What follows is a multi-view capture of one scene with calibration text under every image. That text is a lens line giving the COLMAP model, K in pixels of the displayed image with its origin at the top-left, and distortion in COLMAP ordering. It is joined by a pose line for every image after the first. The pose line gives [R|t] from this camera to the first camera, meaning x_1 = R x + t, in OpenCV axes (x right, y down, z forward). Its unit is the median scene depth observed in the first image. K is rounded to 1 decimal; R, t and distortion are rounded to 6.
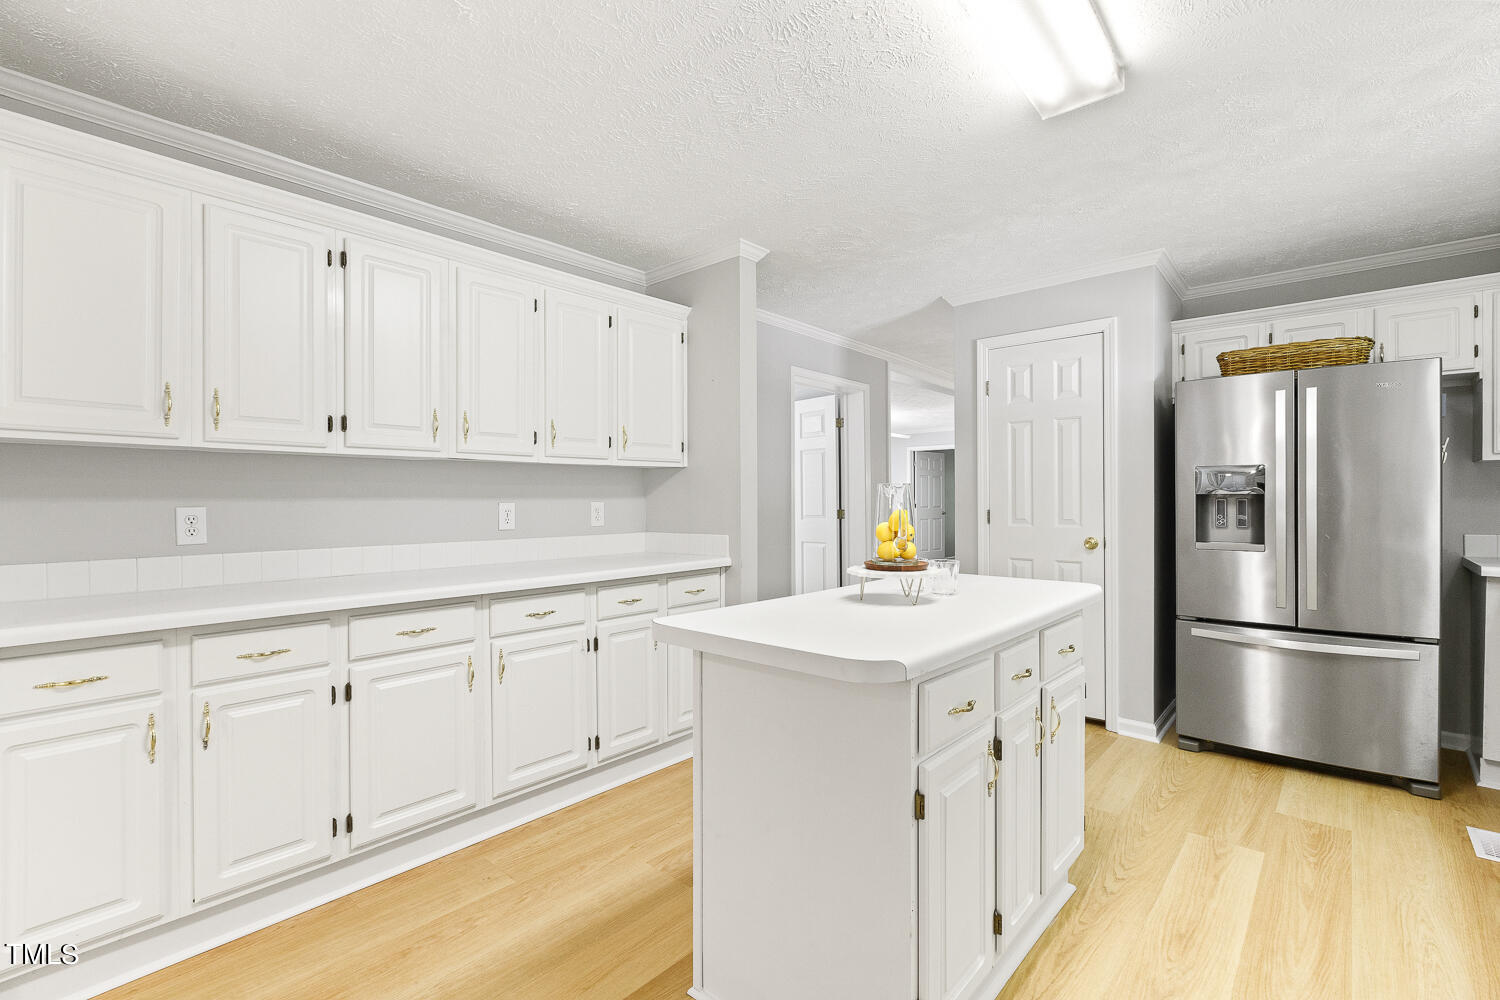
lens RADIAL K [[686.1, 0, 750.0], [0, 686.1, 500.0], [0, 0, 1]] dist [0.001454, -0.000159]
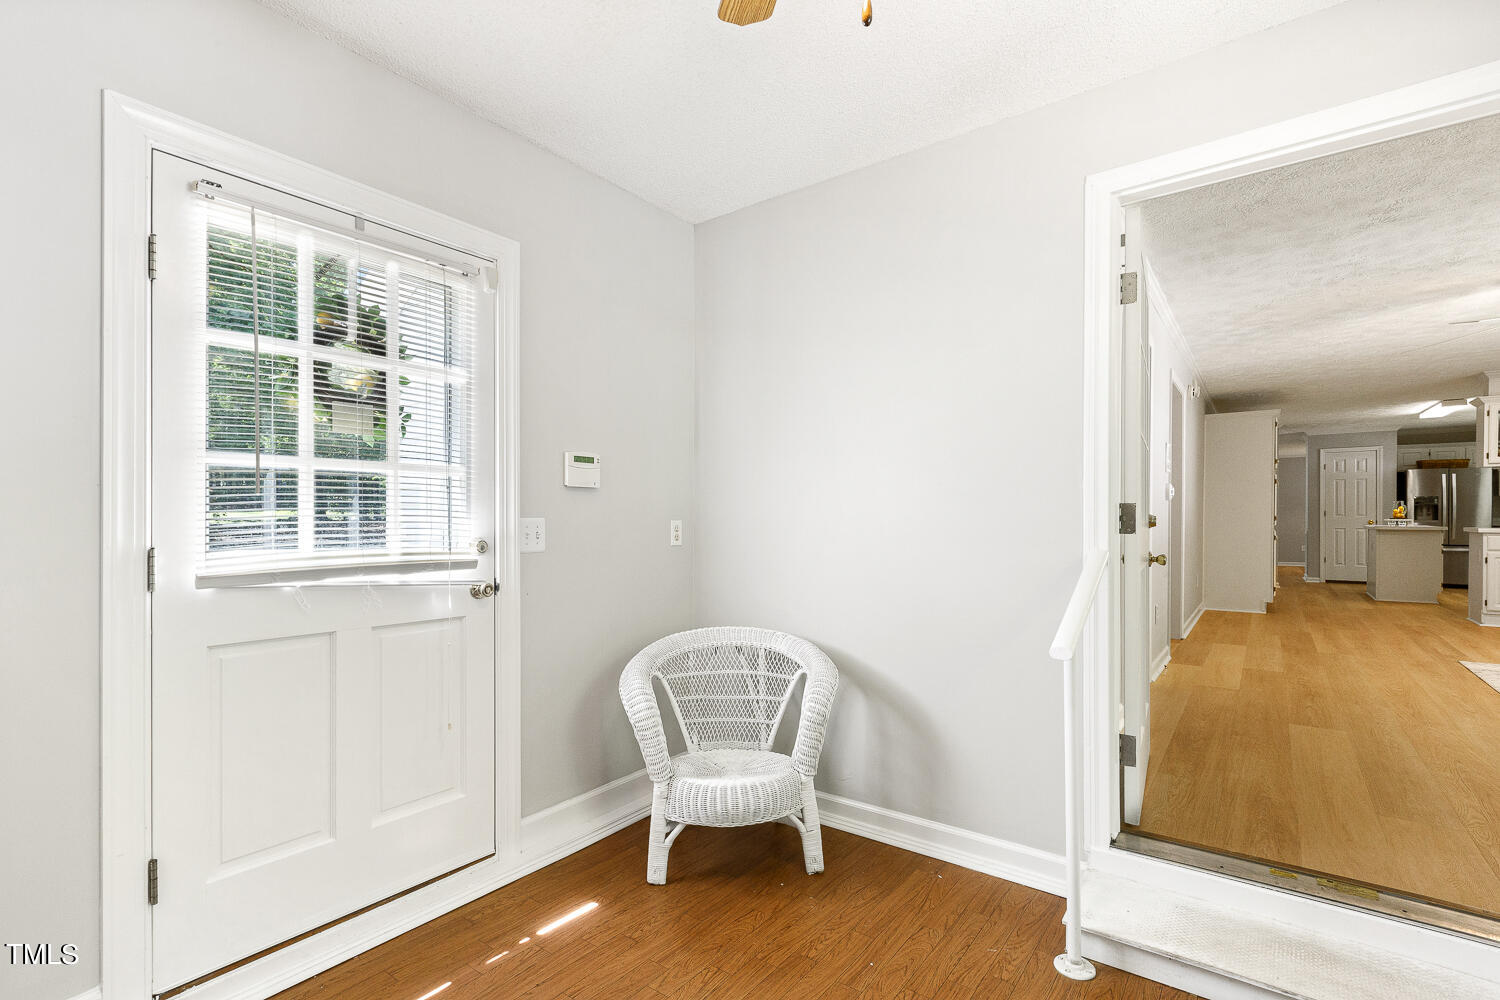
lens RADIAL K [[691.3, 0, 749.5], [0, 691.3, 519.1], [0, 0, 1]] dist [0.002021, 0.000026]
pose [[0.996611, 0.002548, 0.082220, -2.701266], [-0.001904, 0.999967, -0.007921, 0.088335], [-0.082237, 0.007737, 0.996583, -1.964569]]
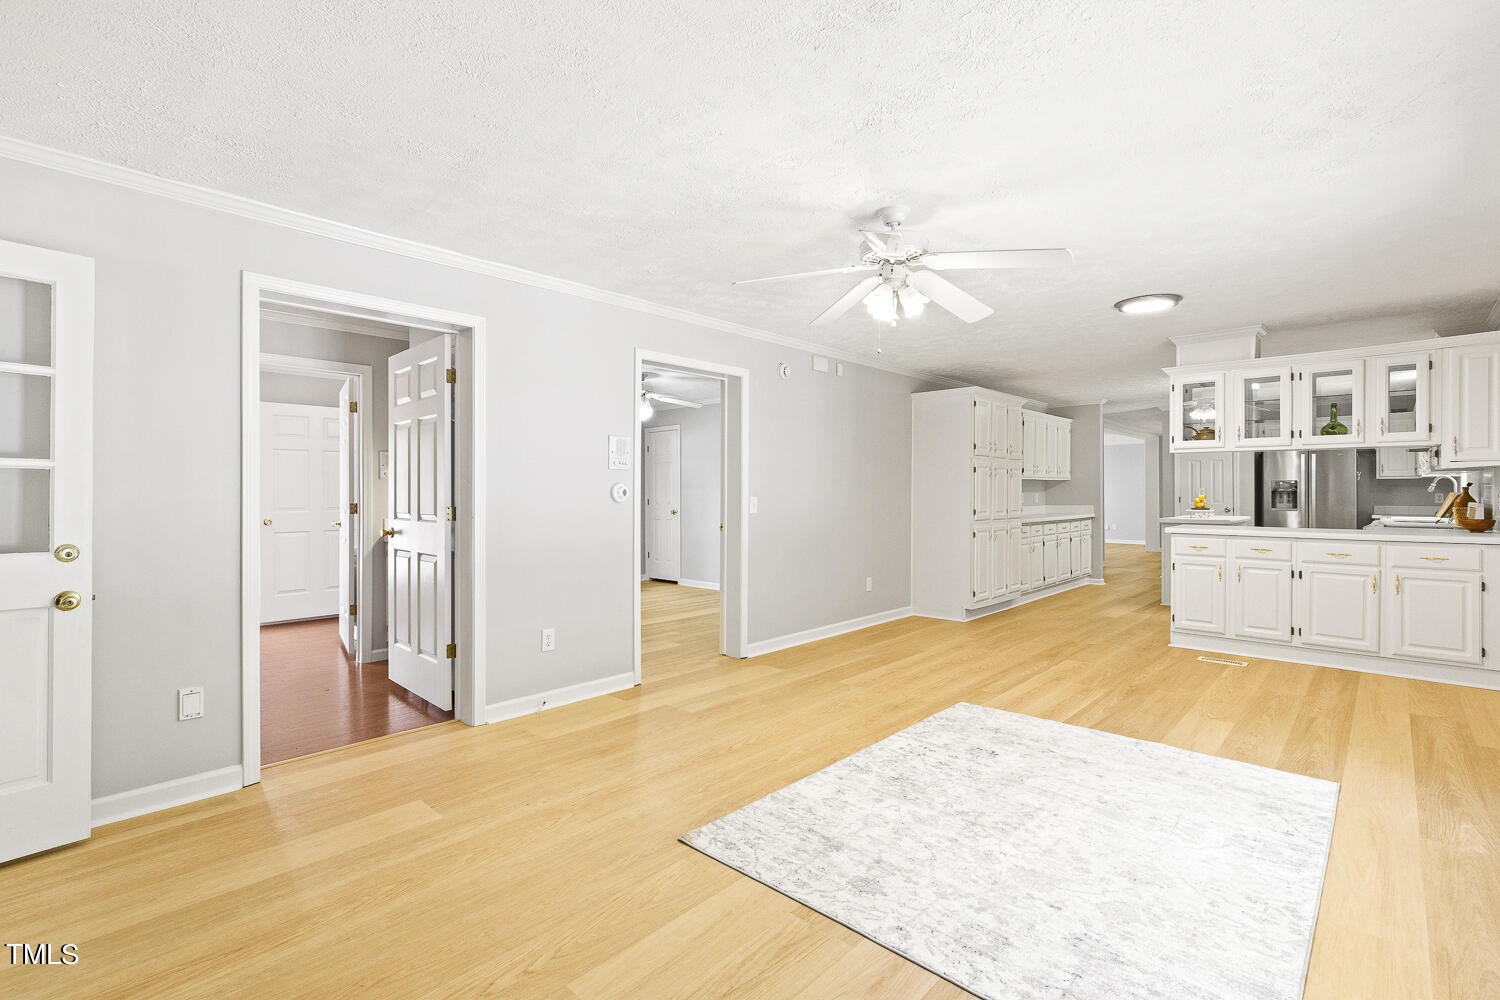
lens RADIAL K [[678.8, 0, 749.0], [0, 678.8, 492.4], [0, 0, 1]] dist [0.003082, -0.000412]
pose [[0.999537, 0.001294, -0.030412, -1.360058], [-0.001578, 0.999955, -0.009329, 0.026822], [0.030399, 0.009373, 0.999494, -1.786437]]
